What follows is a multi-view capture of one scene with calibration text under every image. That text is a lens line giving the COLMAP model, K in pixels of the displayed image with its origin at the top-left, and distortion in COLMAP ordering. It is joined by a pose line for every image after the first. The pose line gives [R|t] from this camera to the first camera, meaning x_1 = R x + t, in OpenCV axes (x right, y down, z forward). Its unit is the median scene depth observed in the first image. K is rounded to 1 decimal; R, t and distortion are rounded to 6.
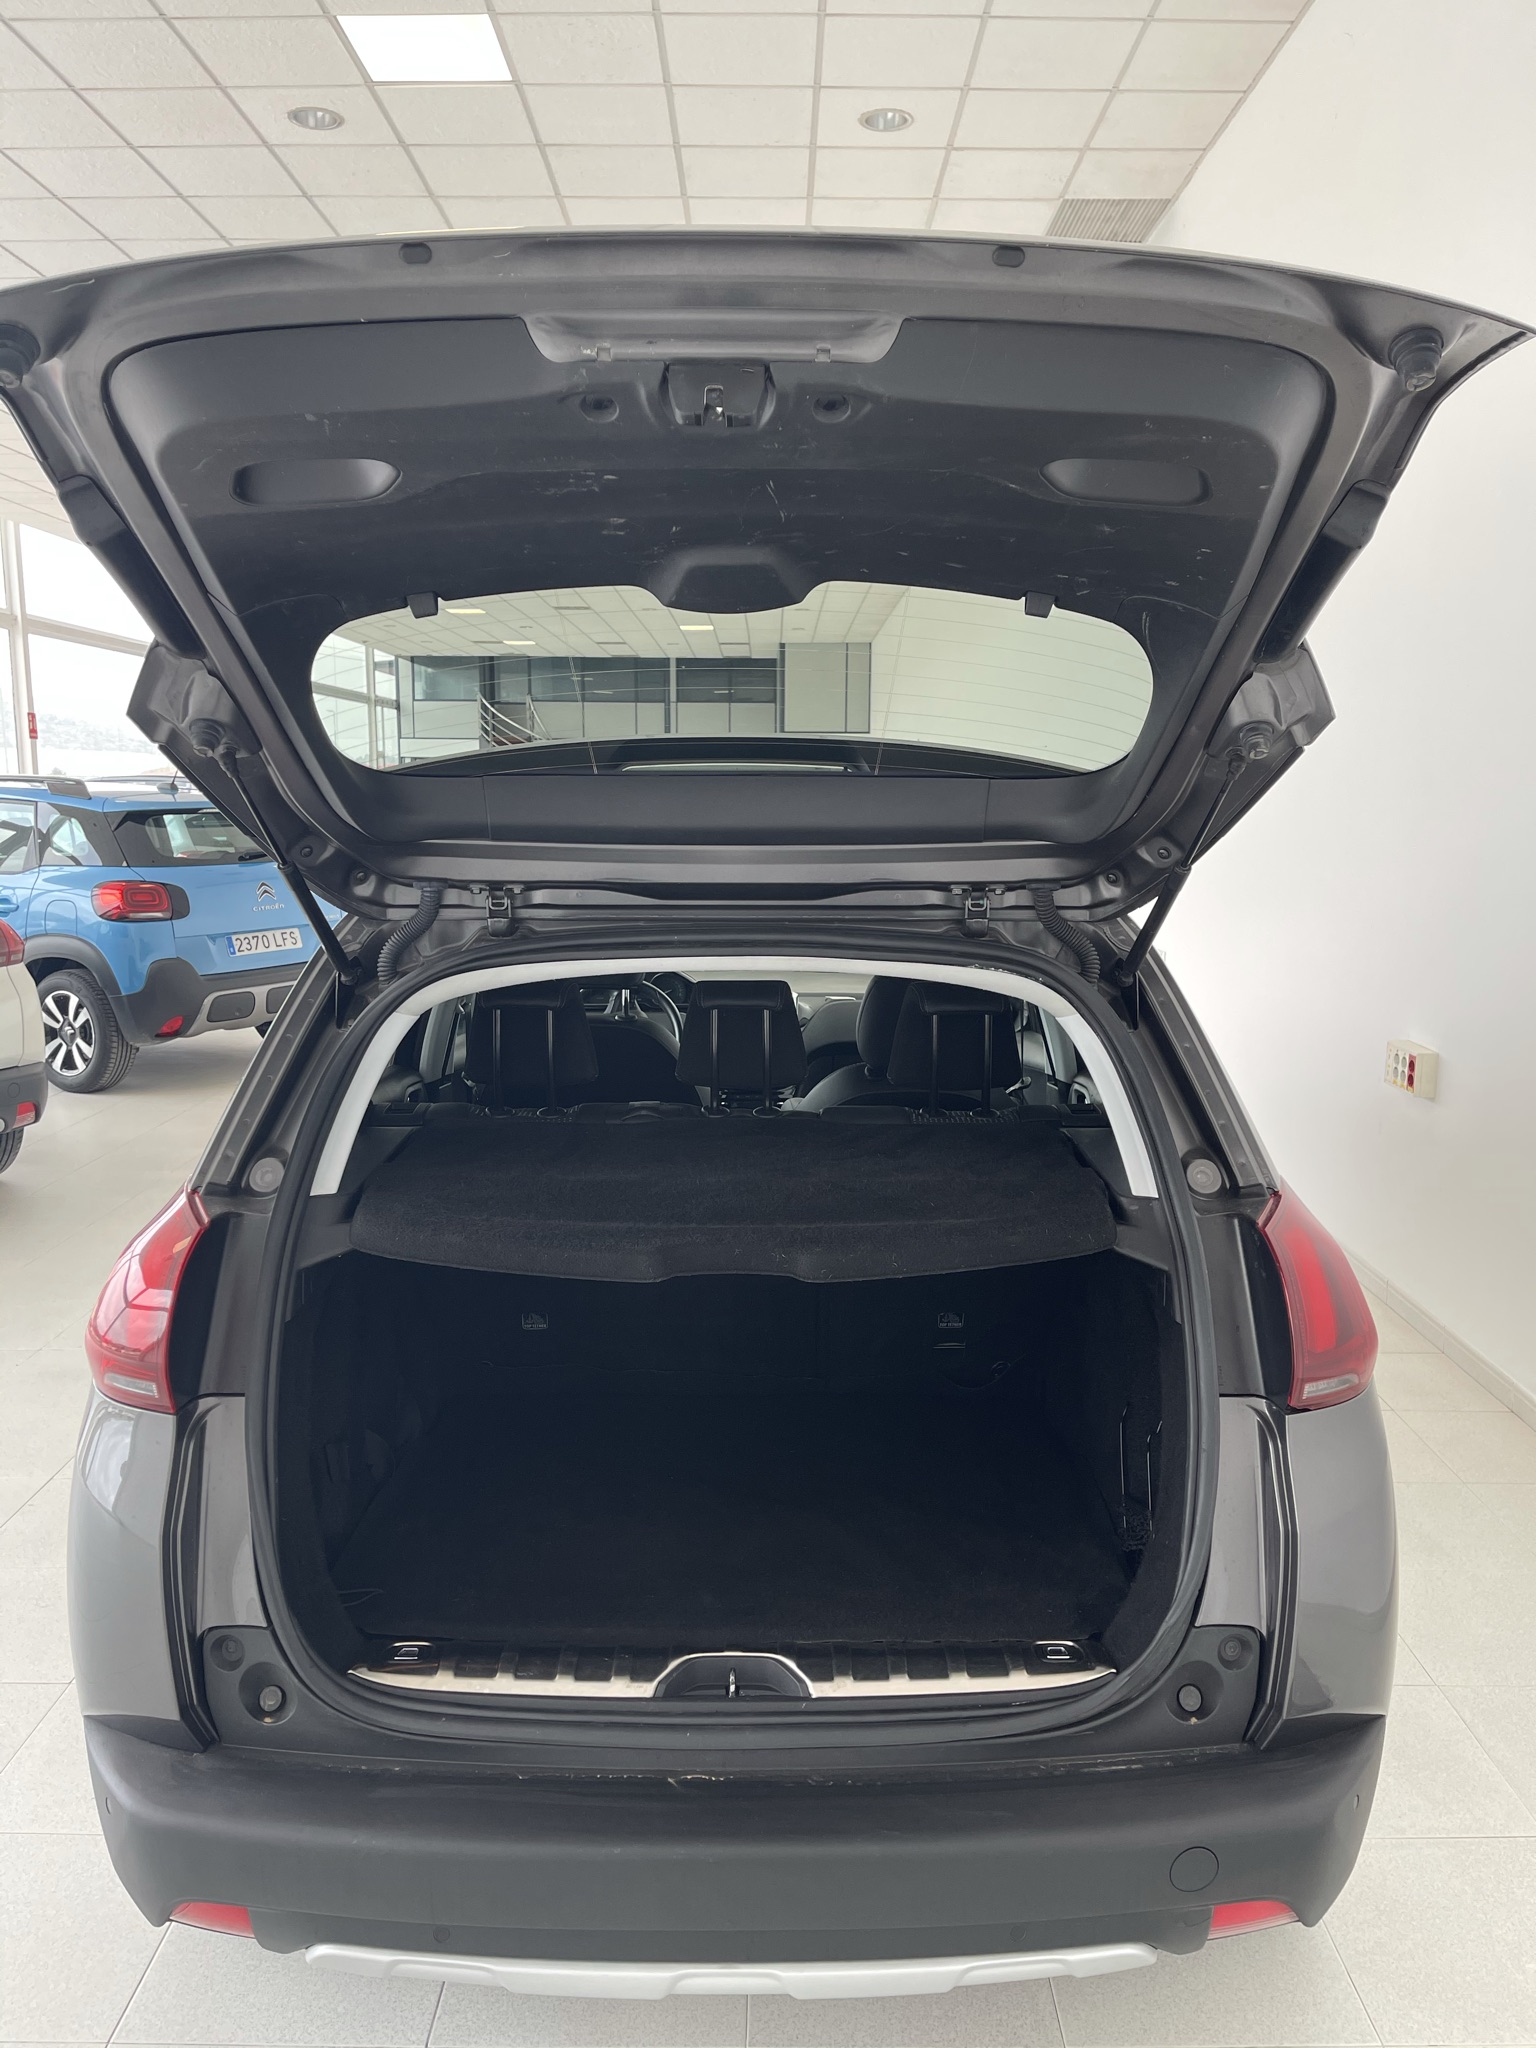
lens RADIAL K [[1535.5, 0, 771.0], [0, 1535.5, 1030.1], [0, 0, 1]] dist [0.022454, -0.004793]
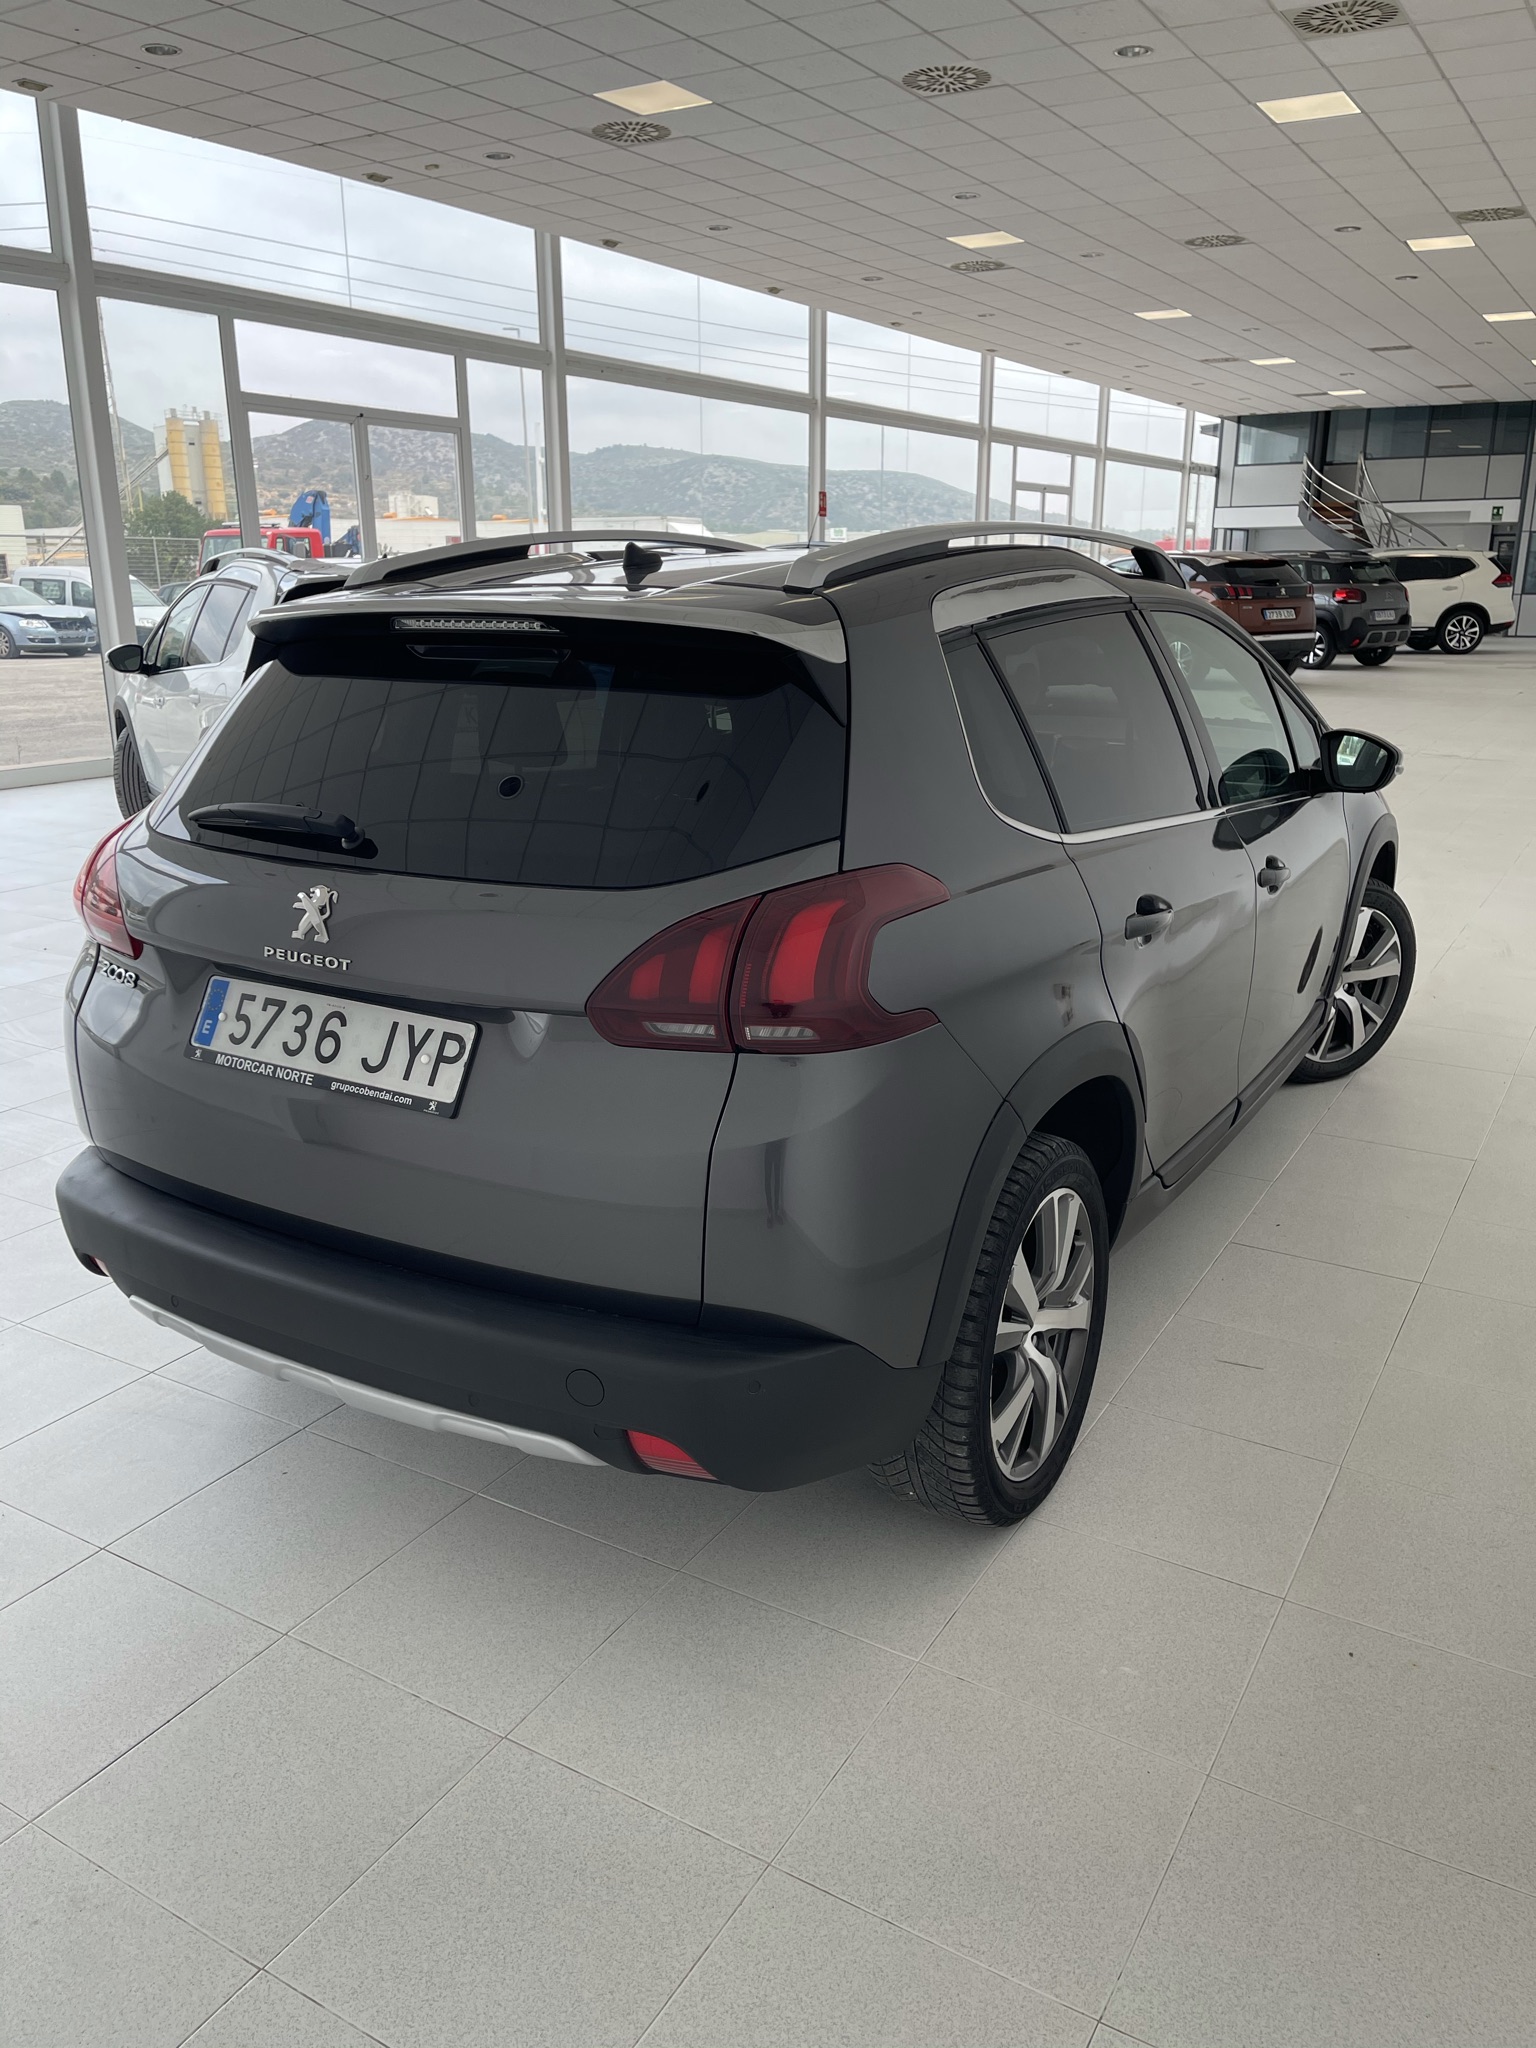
lens RADIAL K [[1535.5, 0, 771.0], [0, 1535.5, 1030.1], [0, 0, 1]] dist [0.022454, -0.004793]
pose [[0.859711, 0.138863, -0.491542, 0.185322], [-0.070746, 0.985433, 0.154653, 0.011900], [0.505857, -0.098182, 0.857011, 0.009846]]
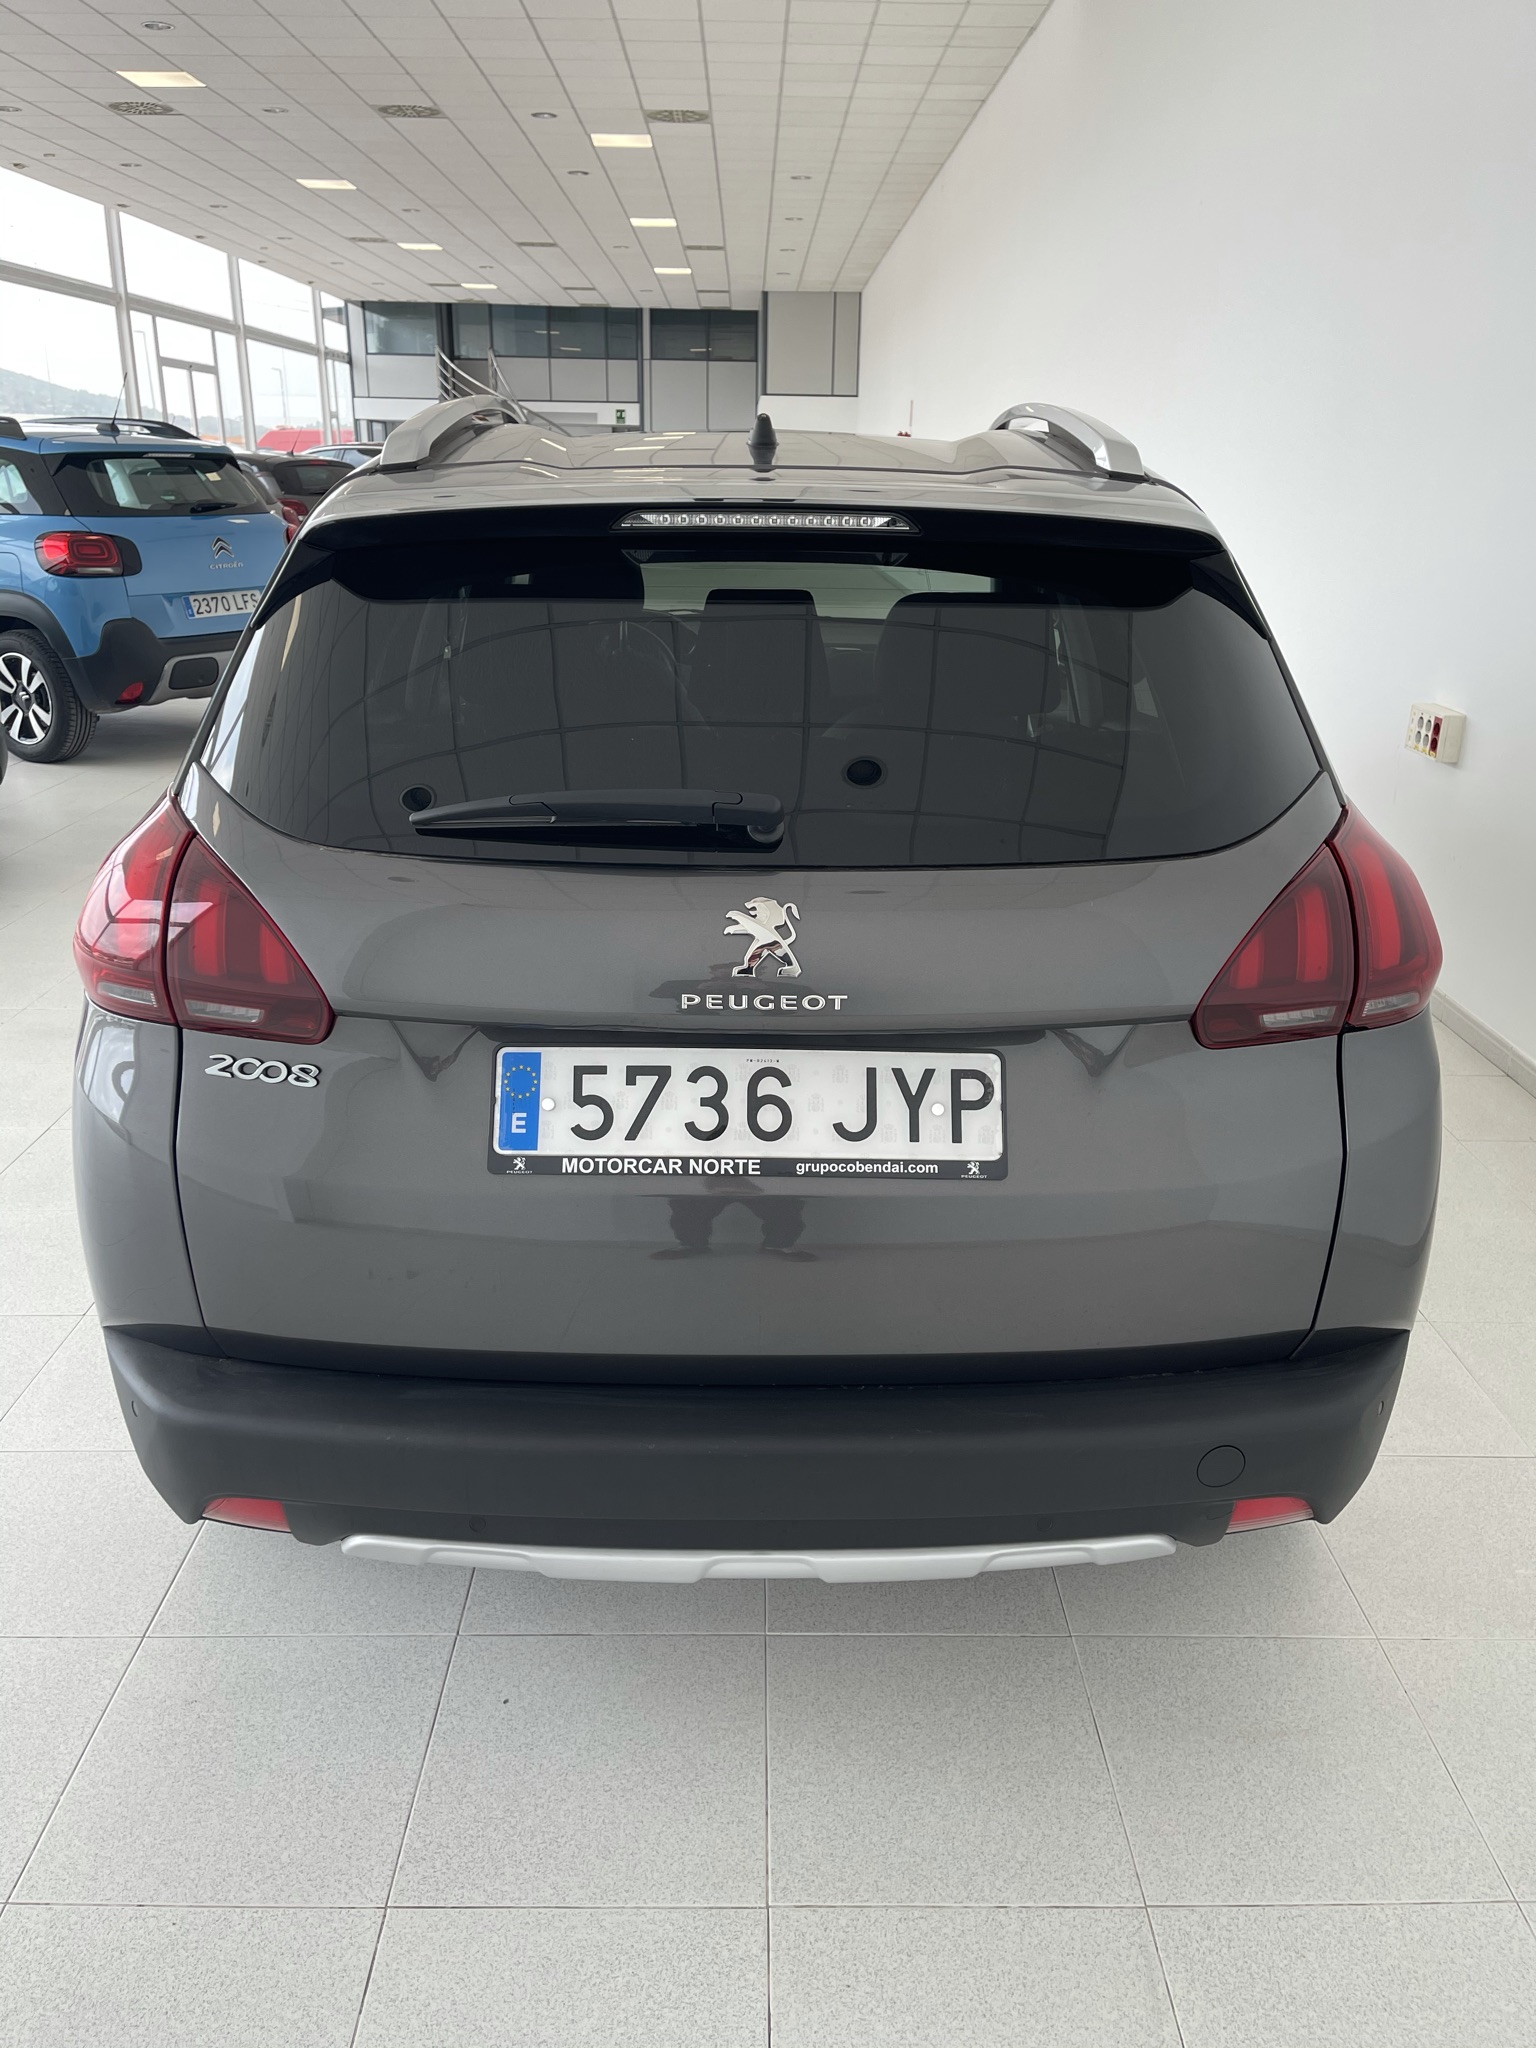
lens RADIAL K [[1523.6, 0, 768.0], [0, 1523.6, 1024.0], [0, 0, 1]] dist [0.110587, -0.155365]
pose [[0.999883, 0.005480, 0.014311, -0.007528], [-0.008099, 0.981766, 0.189919, 0.013409], [-0.013010, -0.190012, 0.981695, 0.013281]]
